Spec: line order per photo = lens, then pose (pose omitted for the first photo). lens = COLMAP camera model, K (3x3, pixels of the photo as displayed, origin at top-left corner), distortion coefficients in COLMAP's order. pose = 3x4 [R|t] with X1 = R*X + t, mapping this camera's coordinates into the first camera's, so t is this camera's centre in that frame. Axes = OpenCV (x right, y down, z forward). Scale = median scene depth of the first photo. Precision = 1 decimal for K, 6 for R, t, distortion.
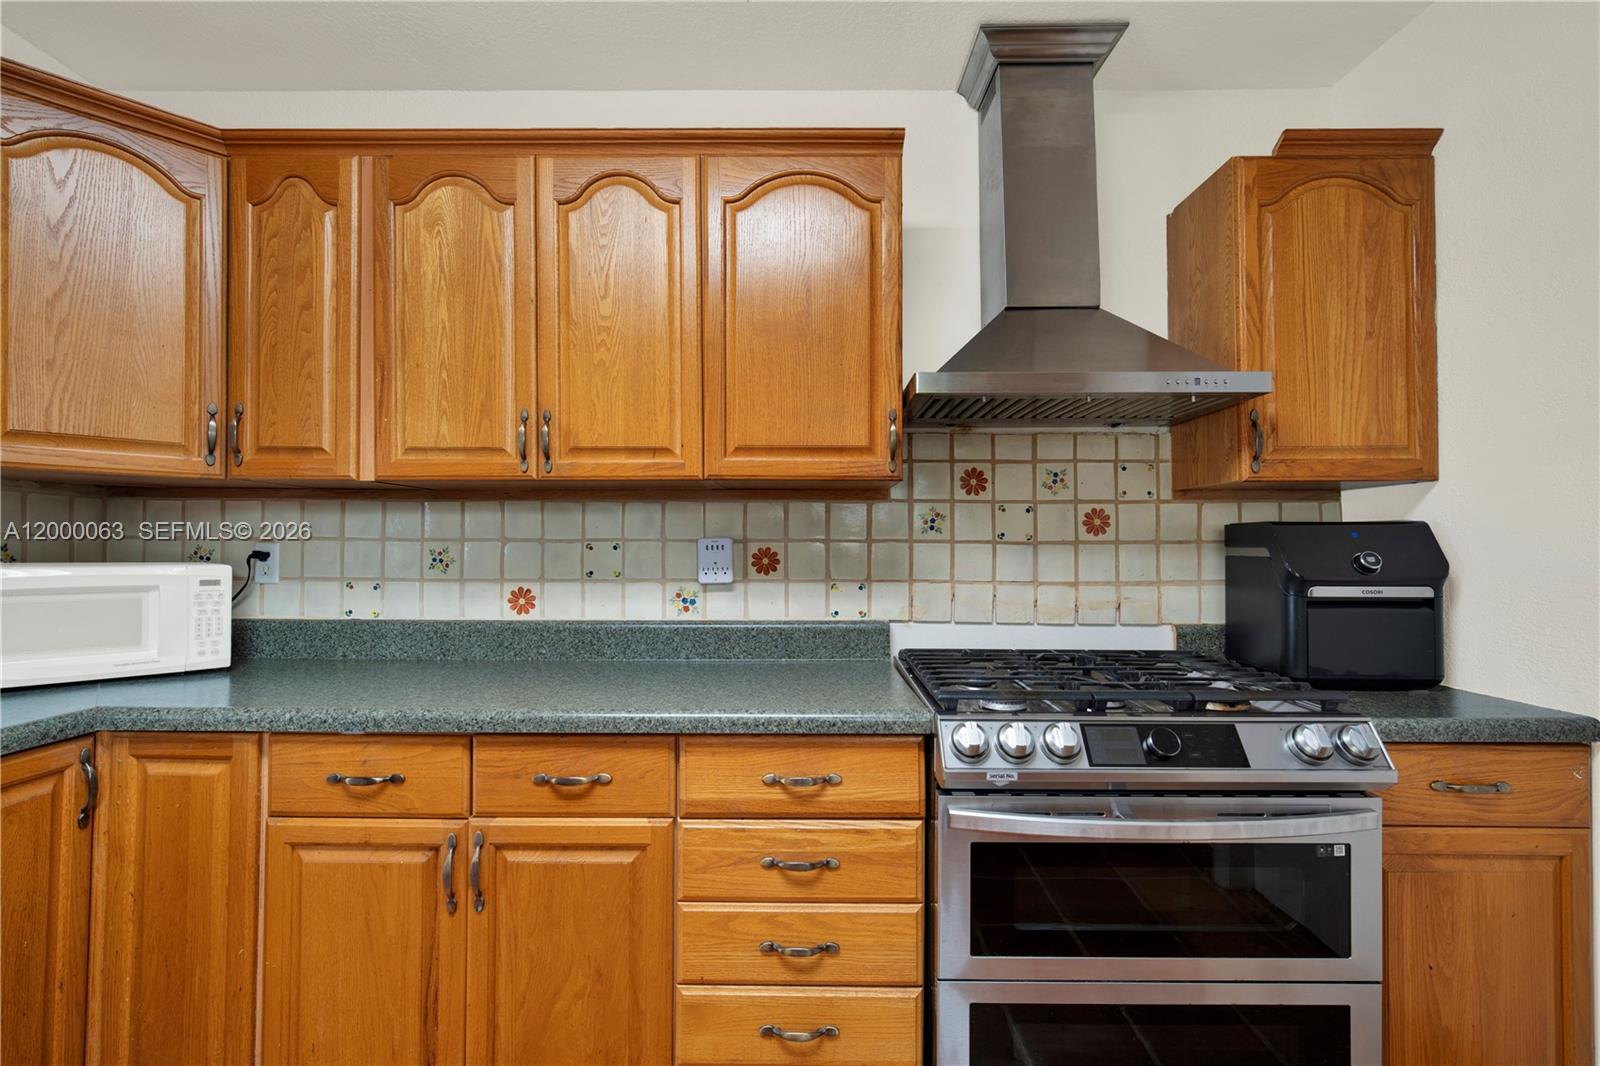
lens RADIAL K [[704.4, 0, 800.0], [0, 704.4, 533.0], [0, 0, 1]] dist [-0.003663, -0.000196]
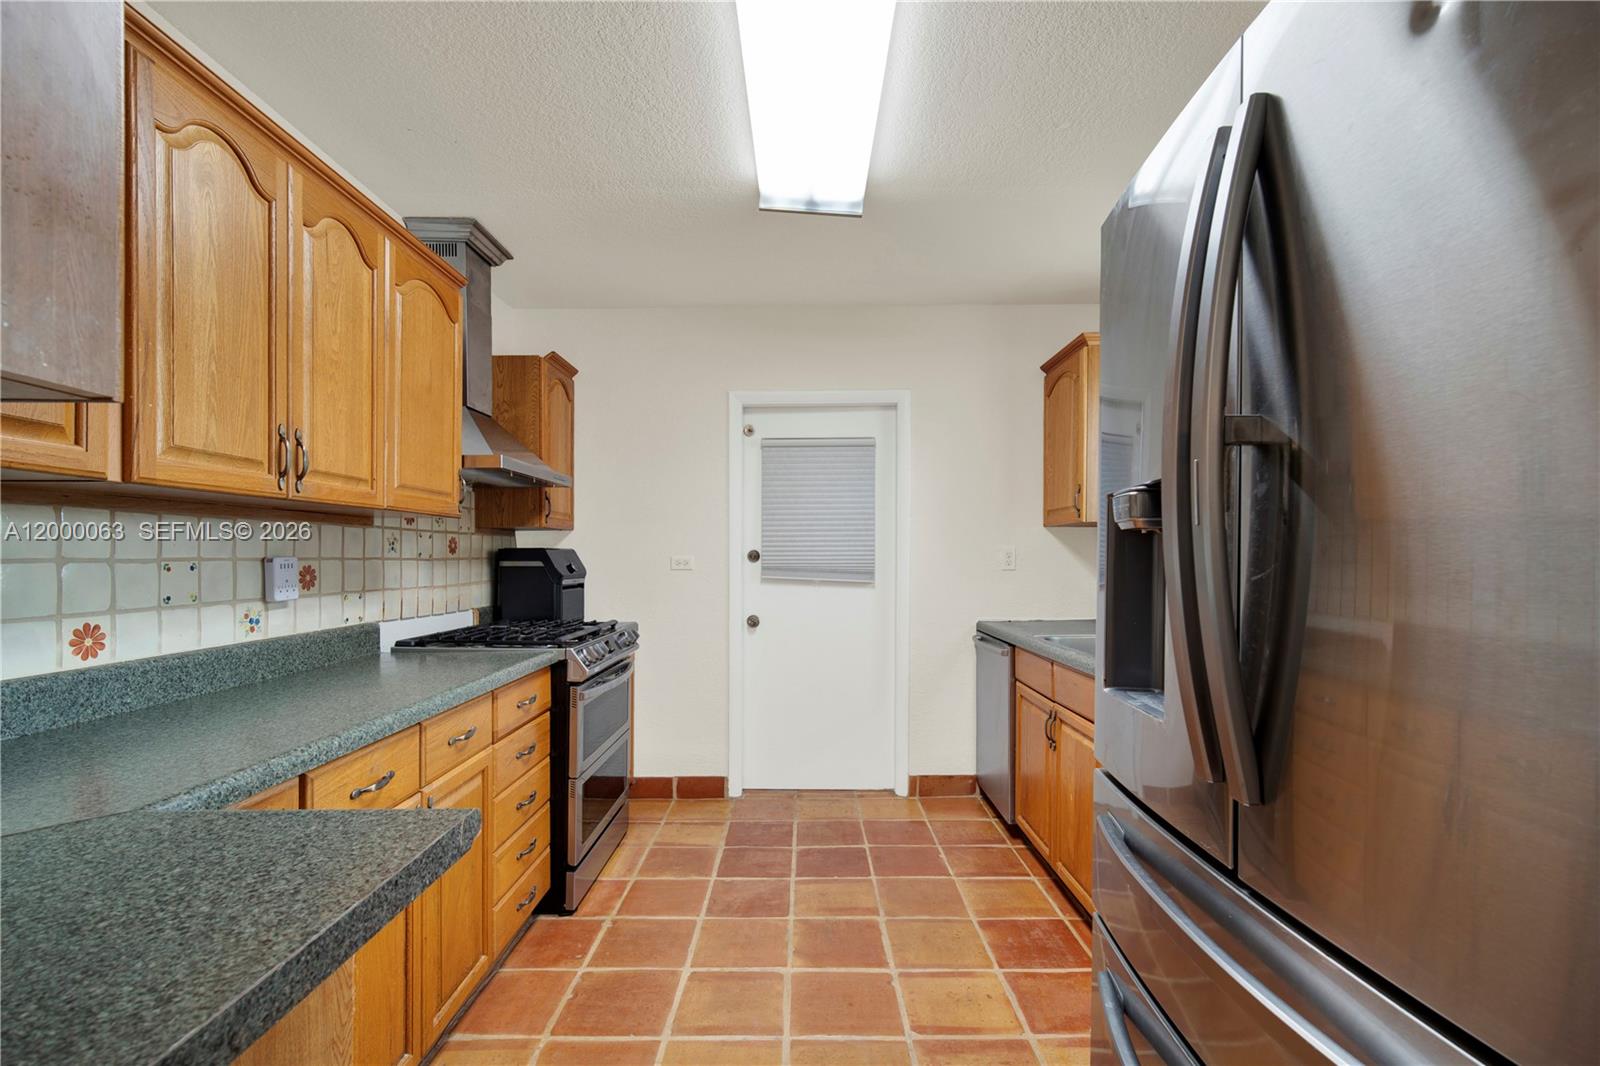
lens RADIAL K [[723.6, 0, 796.0], [0, 723.6, 548.2], [0, 0, 1]] dist [-0.000973, -0.000081]
pose [[-0.000052, 0.008941, 0.999960, -1.178232], [-0.012005, 0.999888, -0.008941, -0.005036], [-0.999928, -0.012005, 0.000056, 0.250464]]
